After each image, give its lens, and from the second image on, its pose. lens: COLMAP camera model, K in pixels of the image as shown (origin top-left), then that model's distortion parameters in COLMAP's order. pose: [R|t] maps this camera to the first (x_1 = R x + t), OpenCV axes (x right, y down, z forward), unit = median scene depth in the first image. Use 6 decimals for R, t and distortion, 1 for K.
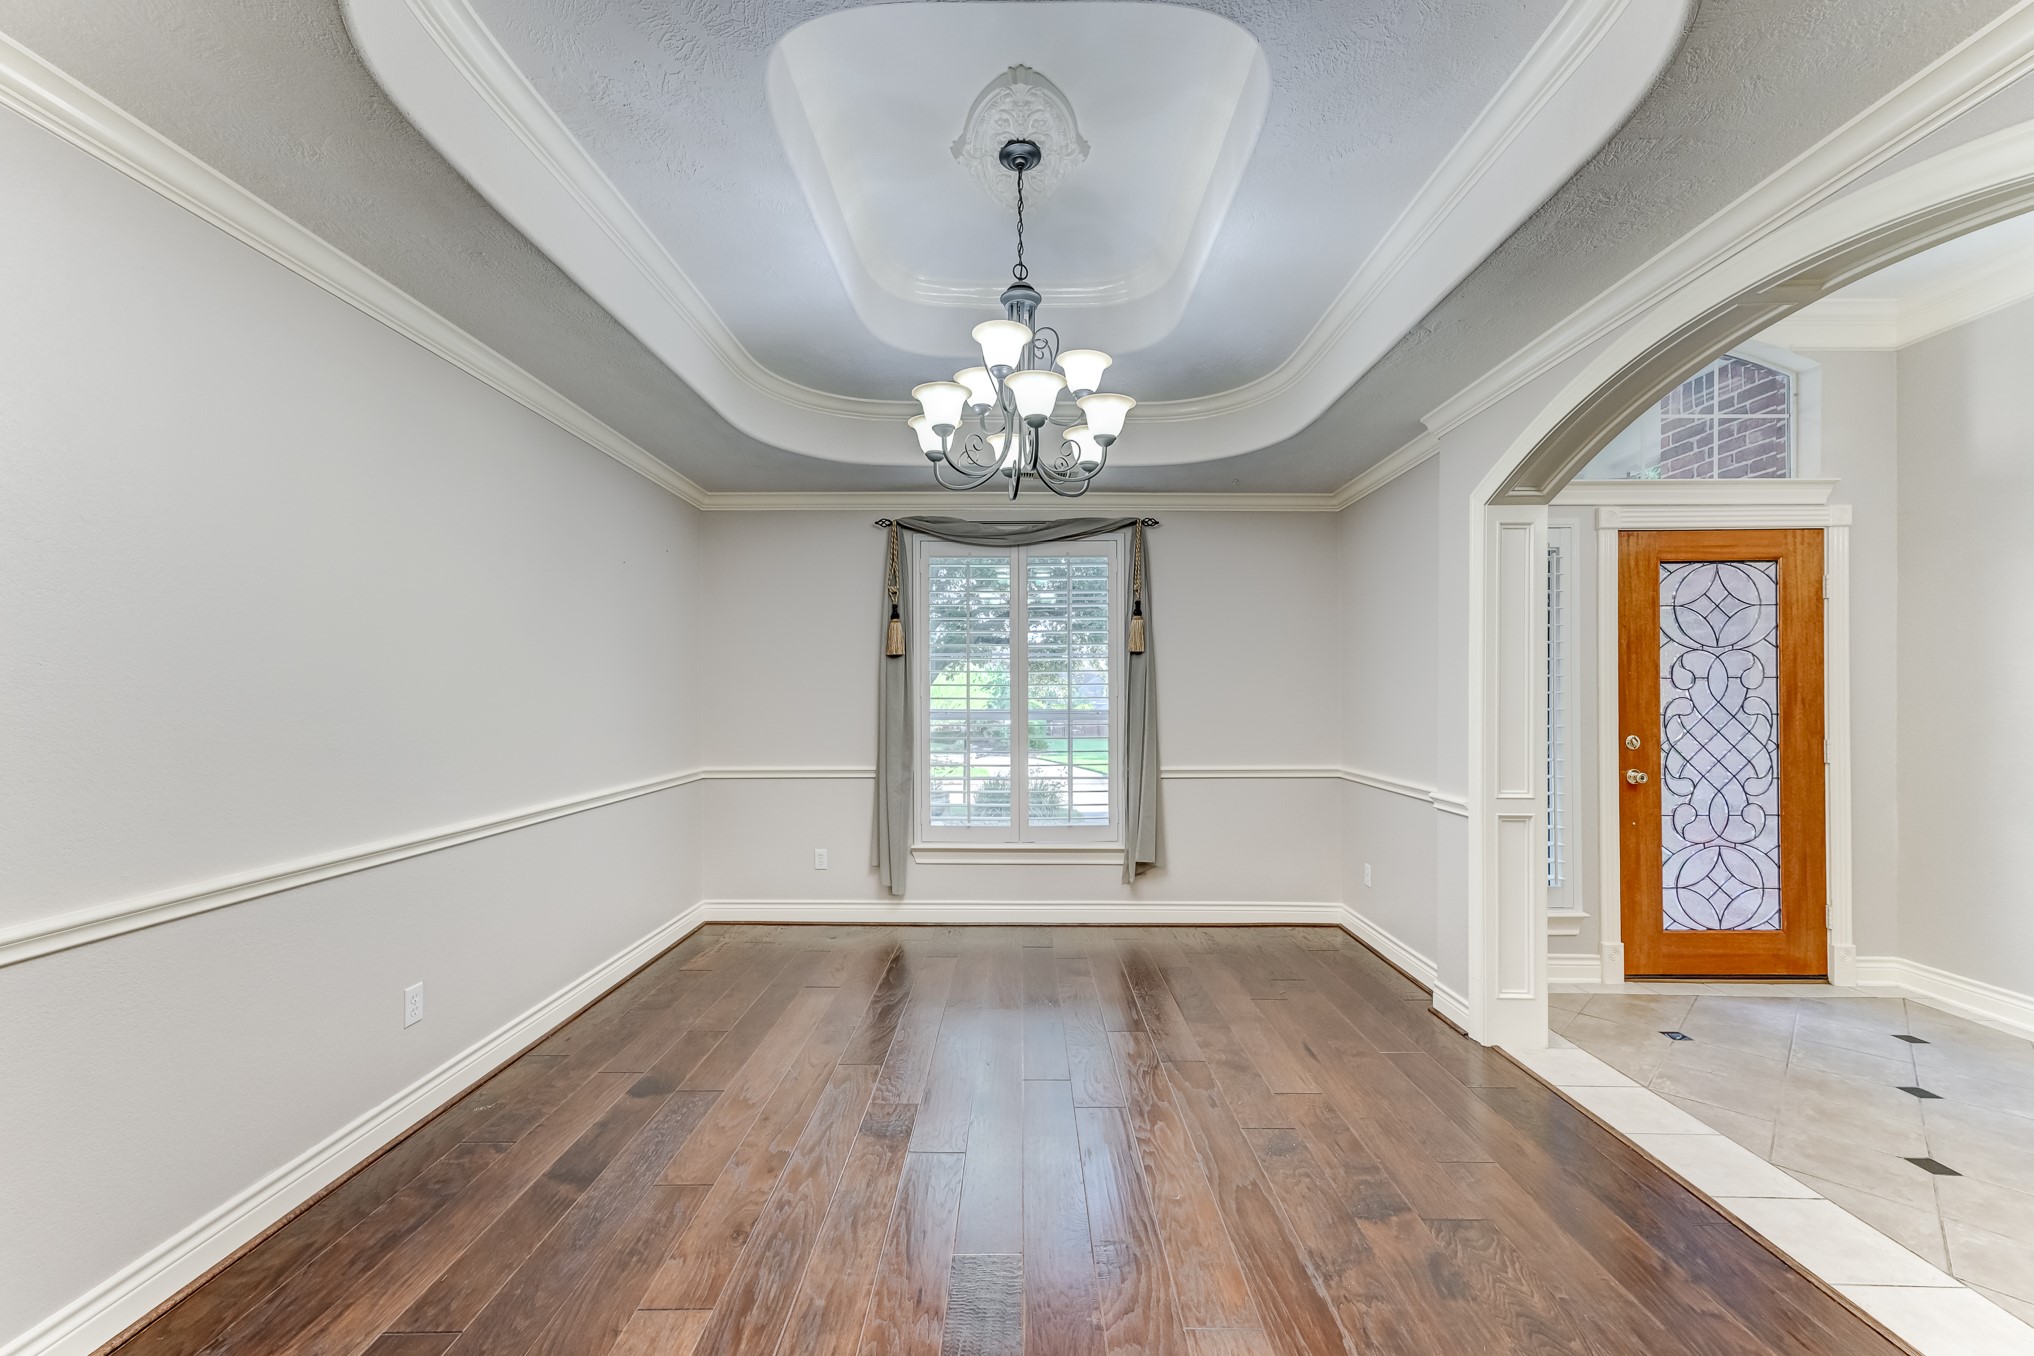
lens RADIAL K [[821.6, 0, 1022.7], [0, 821.6, 686.8], [0, 0, 1]] dist [0.000686, 0.005797]
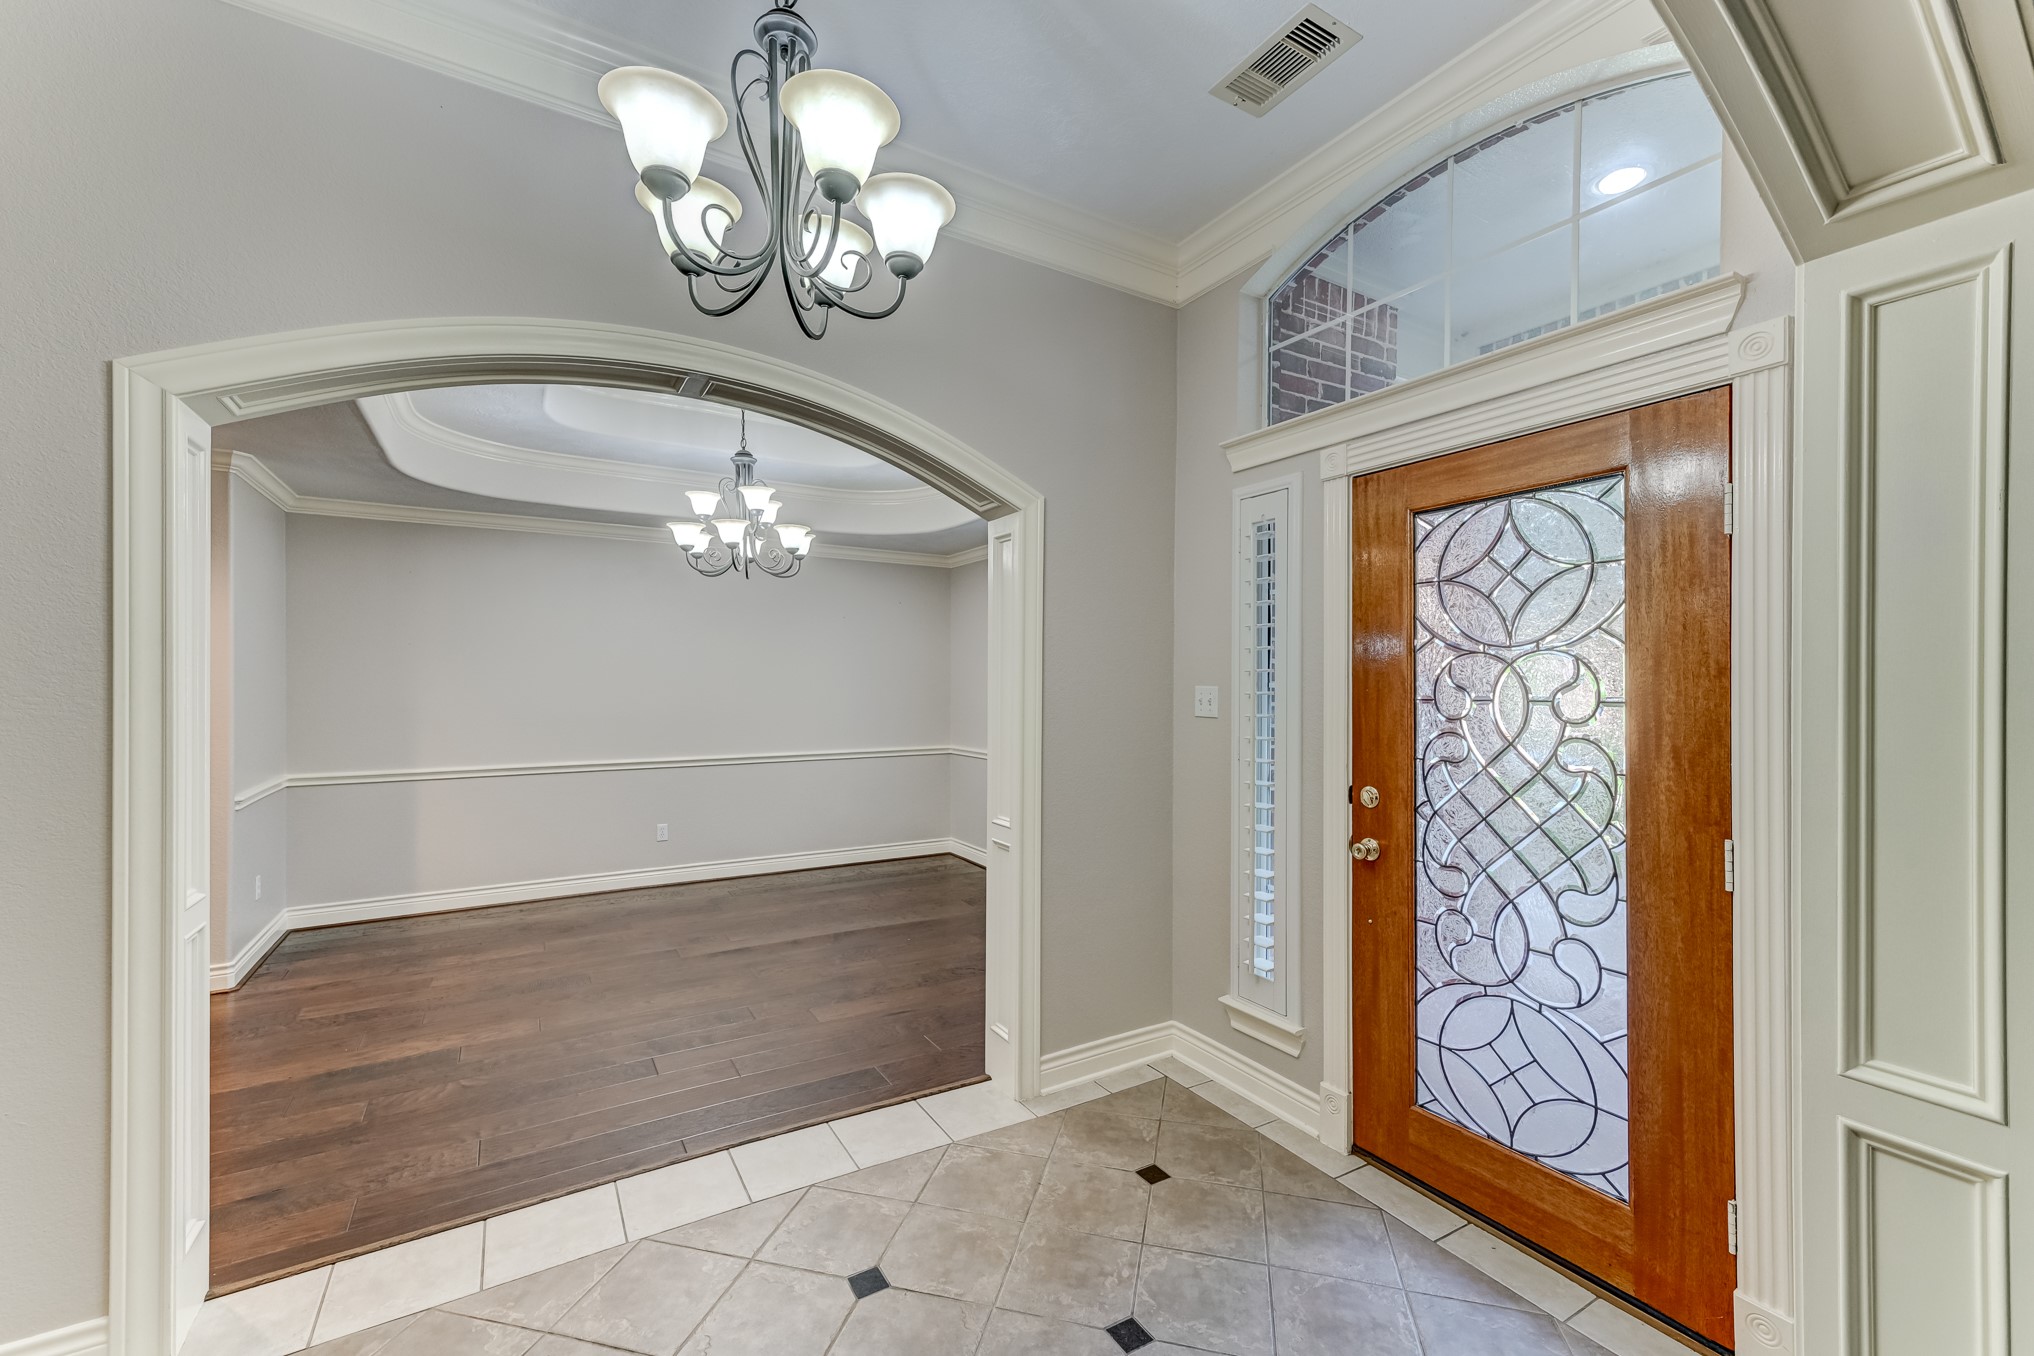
lens RADIAL K [[836.6, 0, 1017.0], [0, 836.6, 678.0], [0, 0, 1]] dist [0.013726, -0.000092]
pose [[0.525062, -0.000691, -0.851064, 1.158615], [0.000824, 1.000000, -0.000303, -0.026493], [0.851064, -0.000542, 0.525062, 0.410634]]
